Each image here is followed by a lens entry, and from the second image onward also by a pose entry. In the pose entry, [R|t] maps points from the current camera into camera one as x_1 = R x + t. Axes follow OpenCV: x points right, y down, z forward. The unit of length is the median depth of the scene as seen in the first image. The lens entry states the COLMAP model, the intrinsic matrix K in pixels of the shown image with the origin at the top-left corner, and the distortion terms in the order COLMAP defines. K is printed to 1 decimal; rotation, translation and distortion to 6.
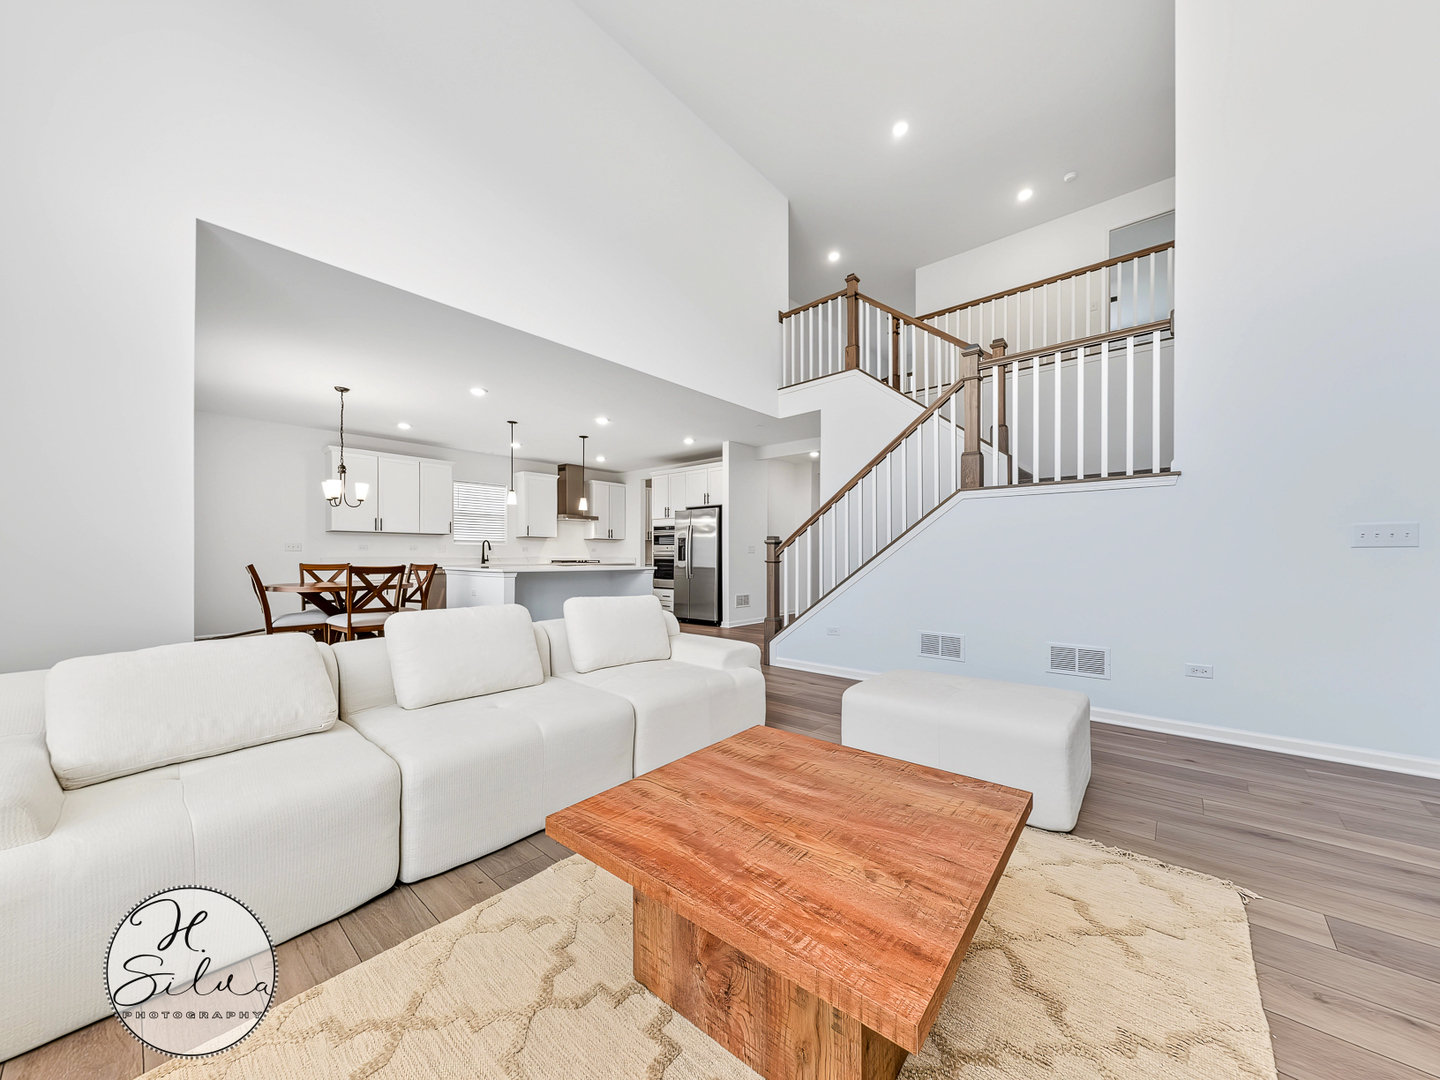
lens RADIAL K [[522.1, 0, 722.7], [0, 522.1, 555.1], [0, 0, 1]] dist [-0.000483, -0.000132]
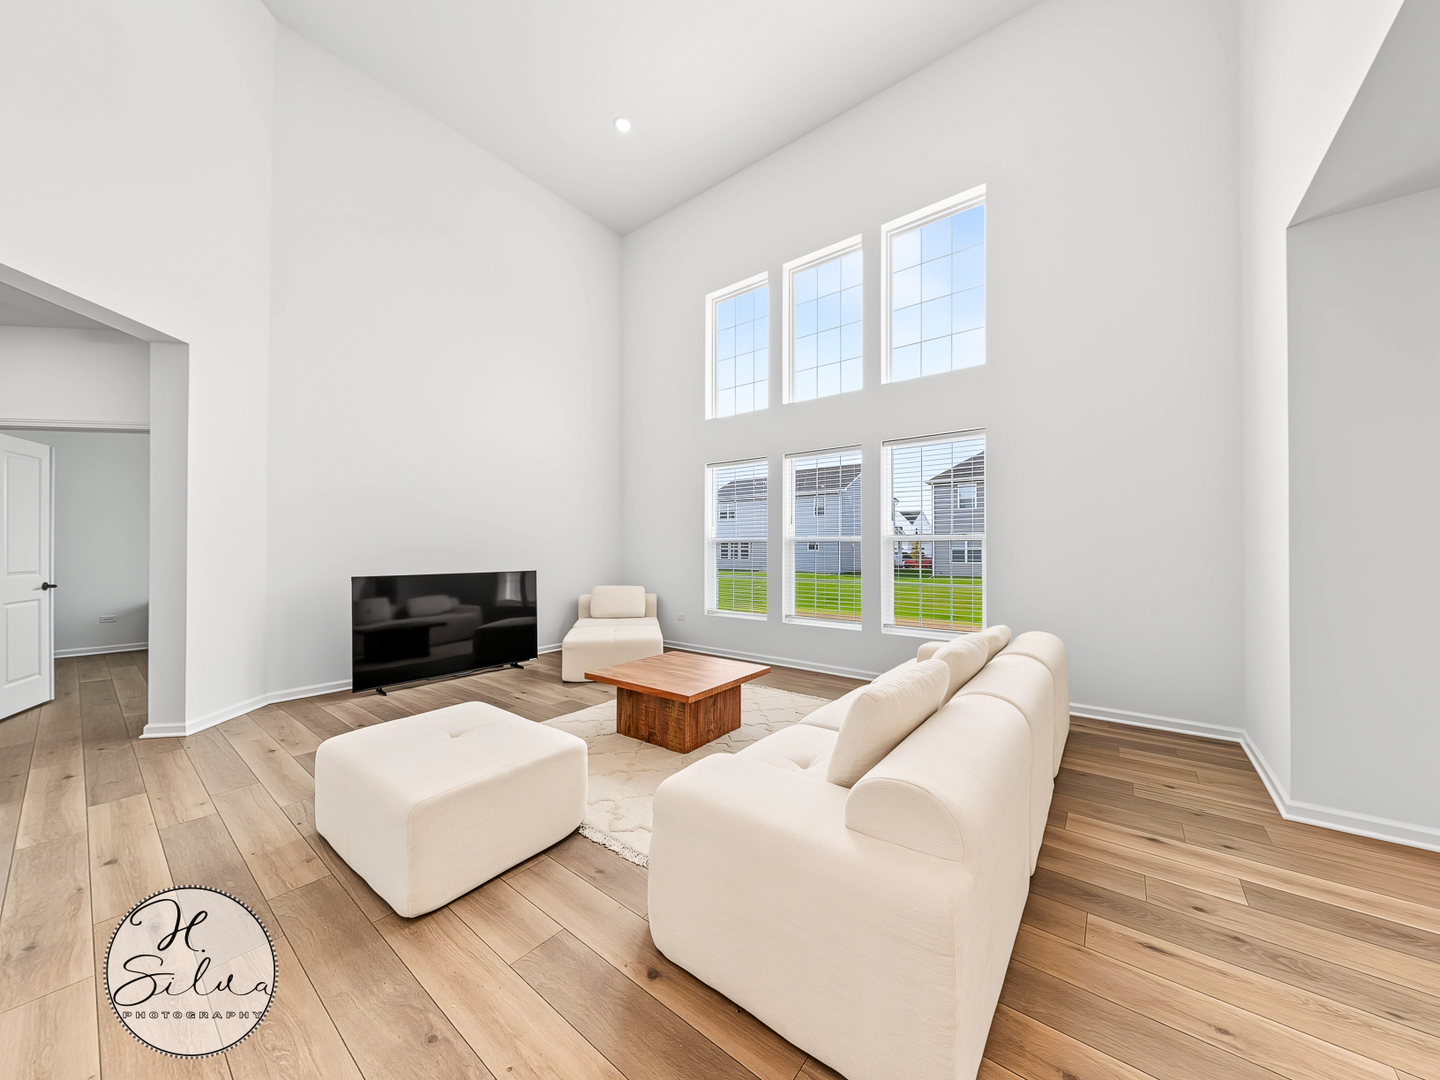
lens RADIAL K [[510.5, 0, 723.0], [0, 510.5, 547.7], [0, 0, 1]] dist [0.000934, -0.000097]
pose [[-0.998571, -0.002393, -0.053386, 0.013823], [-0.002114, 0.999984, -0.005273, -0.023240], [0.053397, -0.005153, -0.998560, 0.620150]]
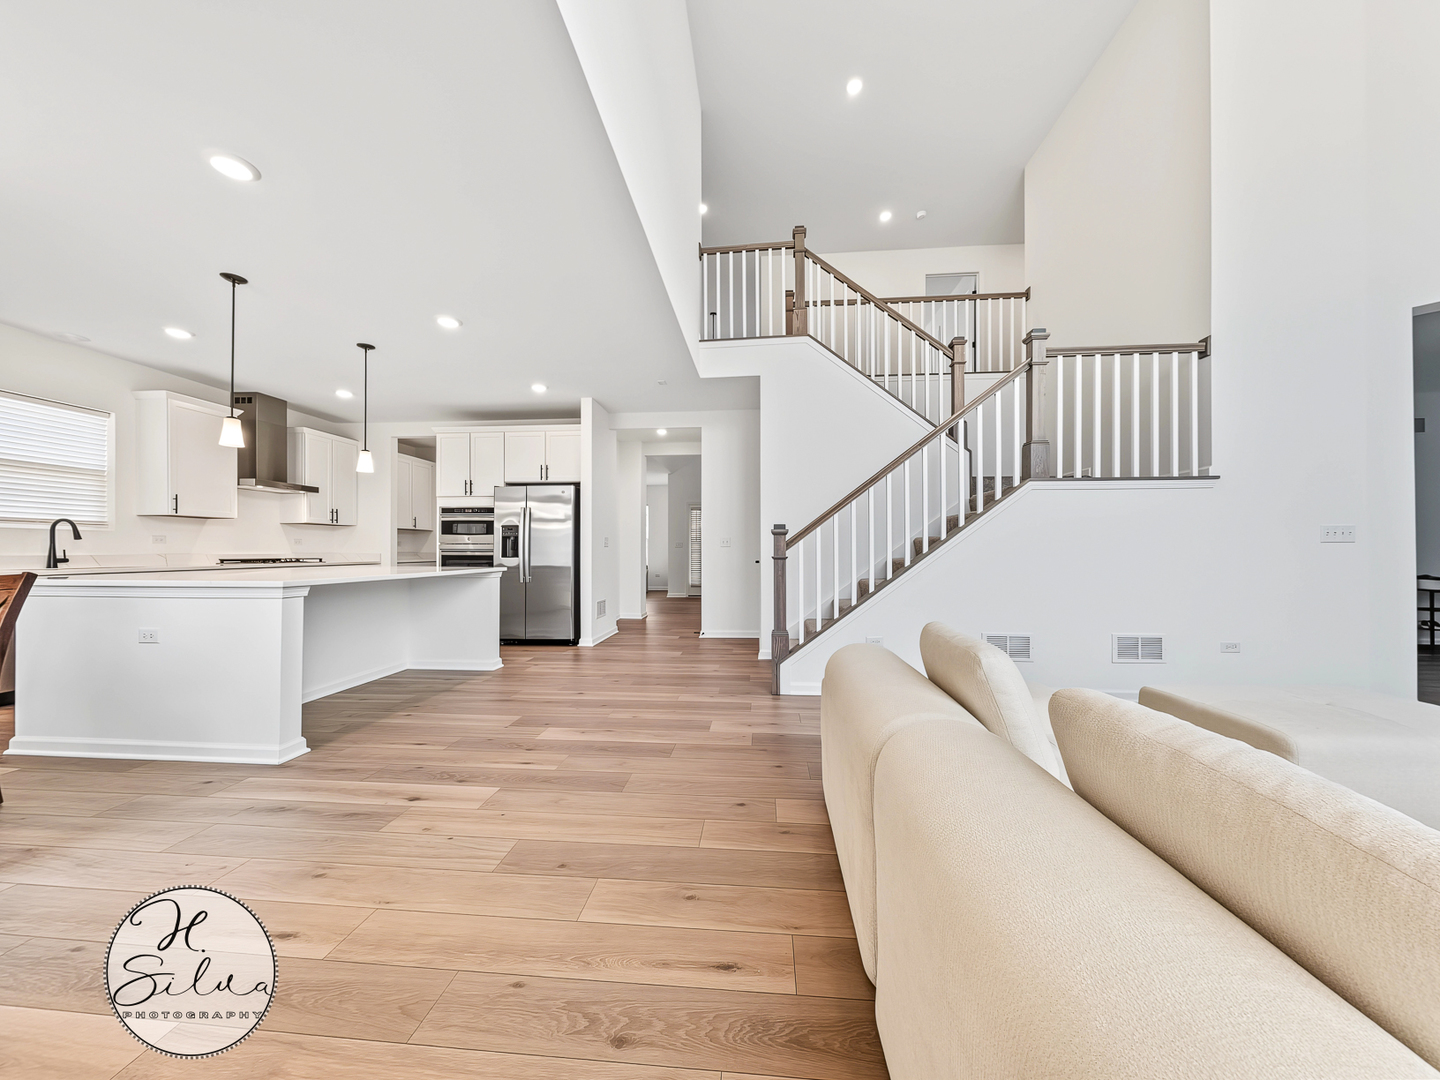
lens RADIAL K [[510.5, 0, 723.0], [0, 510.5, 547.7], [0, 0, 1]] dist [0.000934, -0.000097]
pose [[0.806071, 0.000872, 0.591818, -0.268482], [0.001160, 0.999995, -0.003053, 0.000116], [-0.591817, 0.003147, 0.806066, 0.291149]]
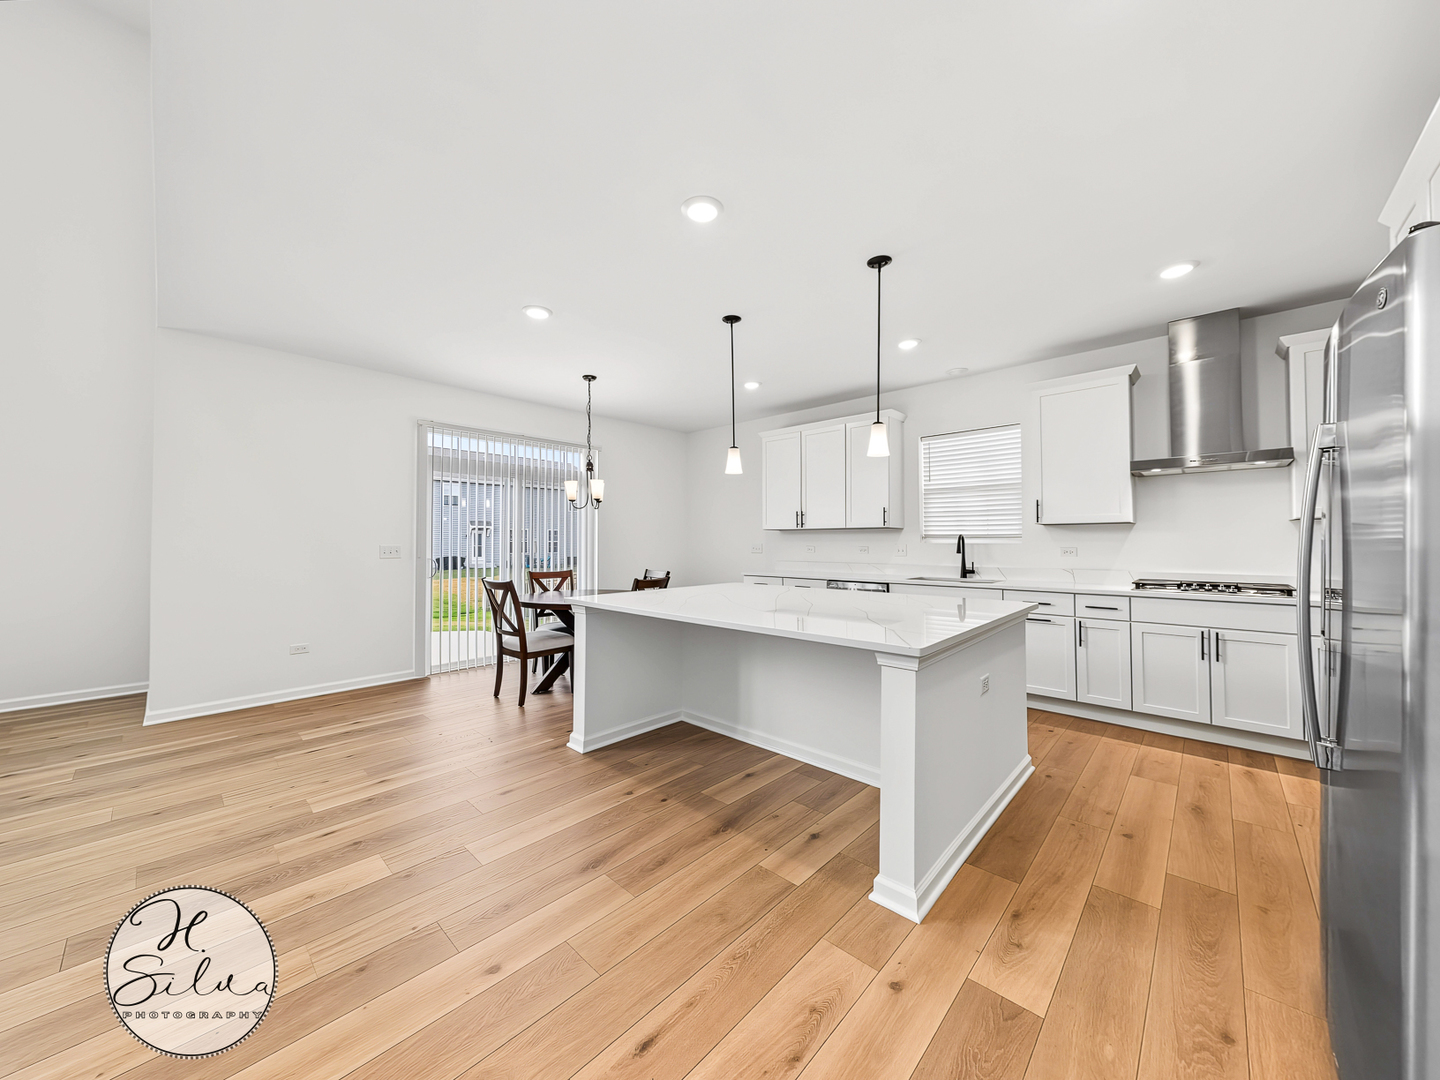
lens RADIAL K [[520.8, 0, 720.0], [0, 520.8, 540.0], [0, 0, 1]] dist [0.000897, -0.000173]
pose [[-0.036848, -0.003682, -0.999314, 0.103315], [0.004880, 0.999981, -0.003865, -0.024605], [0.999309, -0.005019, -0.036829, 0.853628]]
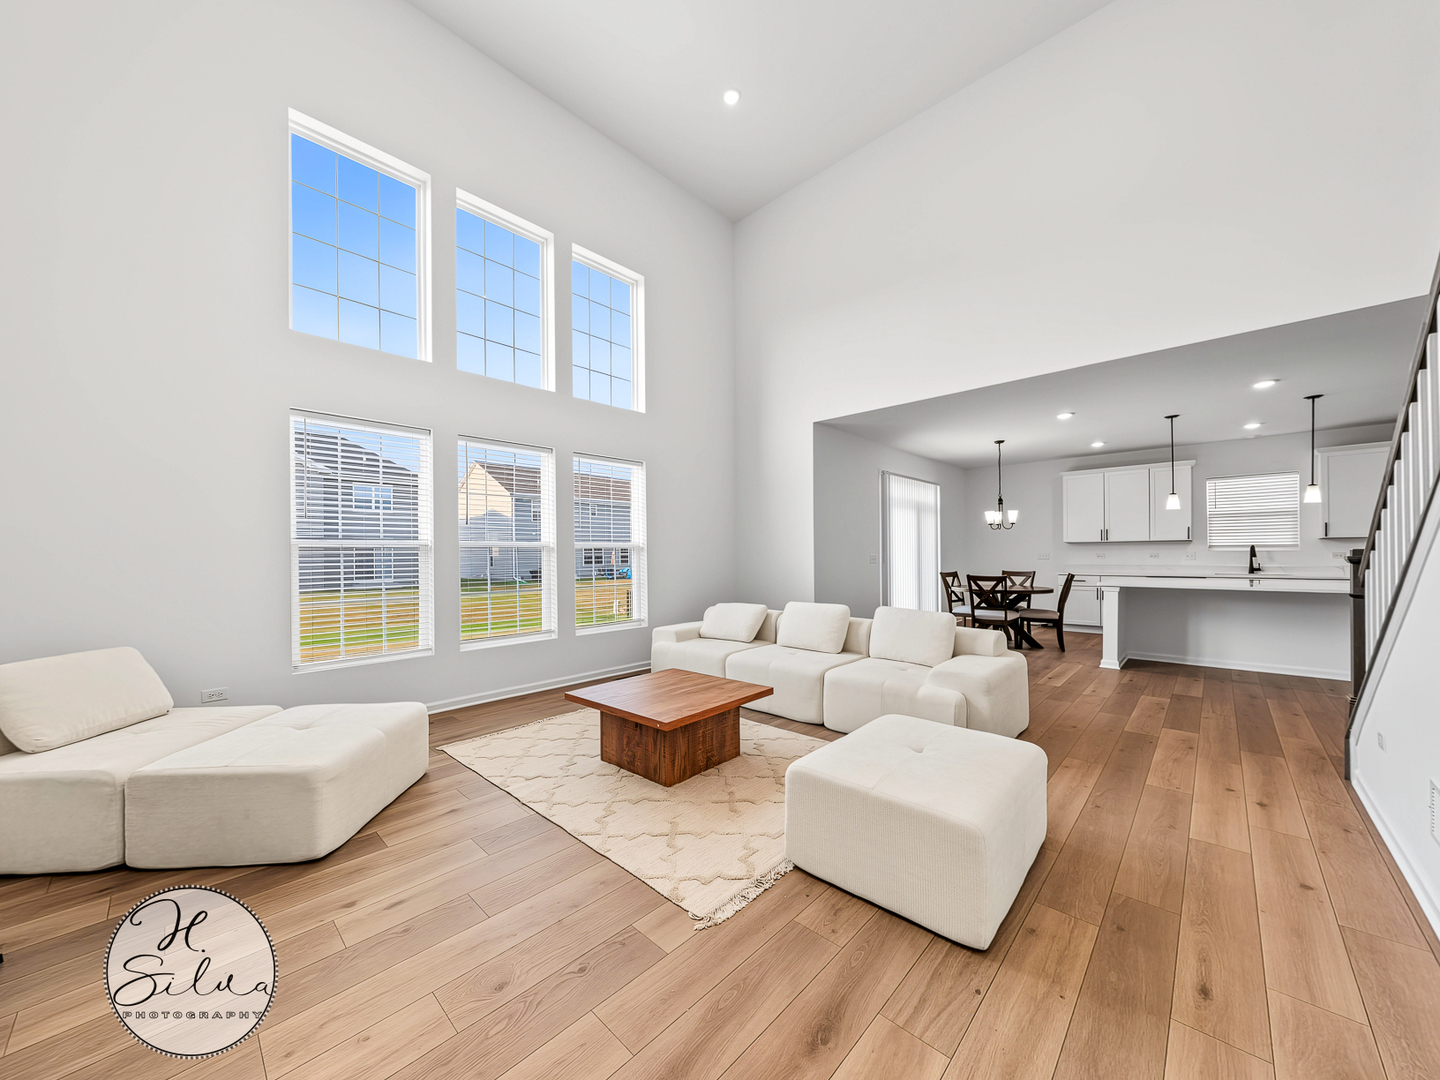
lens RADIAL K [[526.2, 0, 721.0], [0, 526.2, 554.2], [0, 0, 1]] dist [-0.001989, -0.000133]
pose [[-0.037468, -0.001989, -0.999296, 0.435489], [0.010634, 0.999941, -0.002389, -0.023155], [0.999241, -0.010716, -0.037445, 0.227422]]
